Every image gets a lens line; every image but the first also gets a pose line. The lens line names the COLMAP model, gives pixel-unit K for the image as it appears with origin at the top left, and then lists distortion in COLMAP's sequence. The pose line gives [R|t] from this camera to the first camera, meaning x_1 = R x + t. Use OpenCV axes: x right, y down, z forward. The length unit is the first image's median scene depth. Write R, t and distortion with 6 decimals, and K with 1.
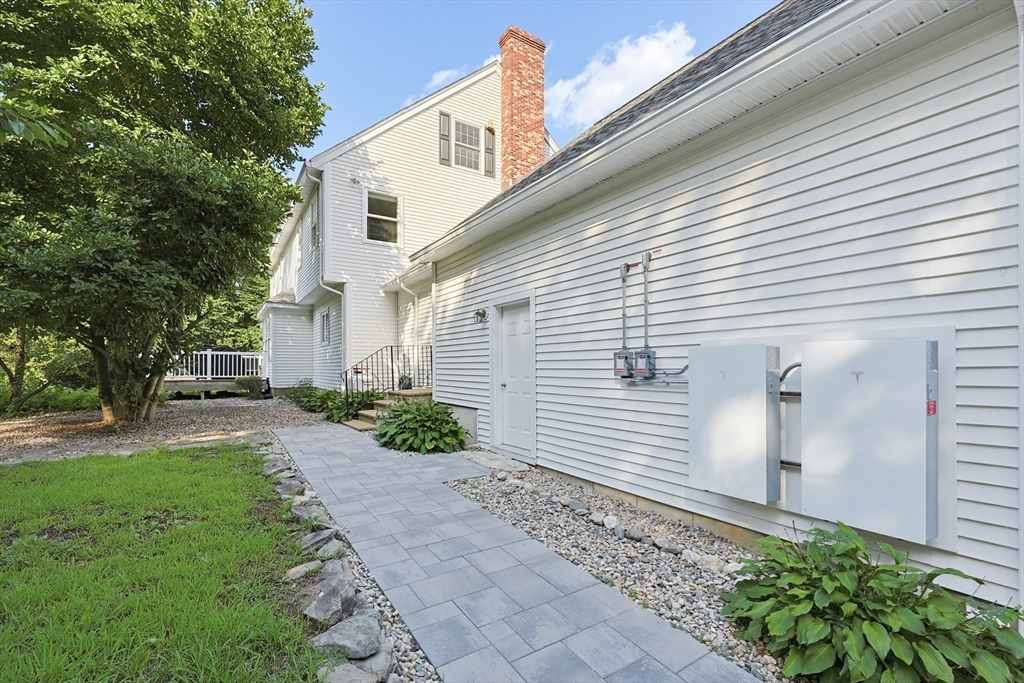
lens RADIAL K [[439.0, 0, 509.8], [0, 439.0, 365.7], [0, 0, 1]] dist [0.009448, 0.000253]
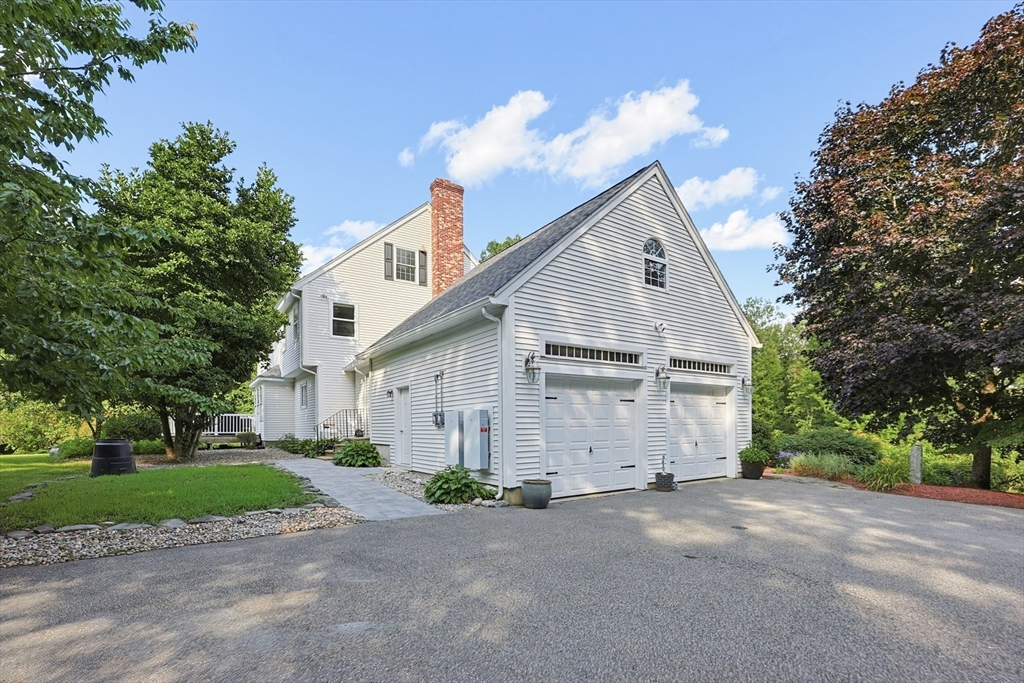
lens RADIAL K [[439.0, 0, 496.7], [0, 439.0, 421.4], [0, 0, 1]] dist [0.009448, 0.000253]
pose [[0.999848, -0.008613, 0.015155, 0.200645], [0.008731, 0.999932, -0.007737, 0.011712], [-0.015087, 0.007868, 0.999855, -0.476393]]
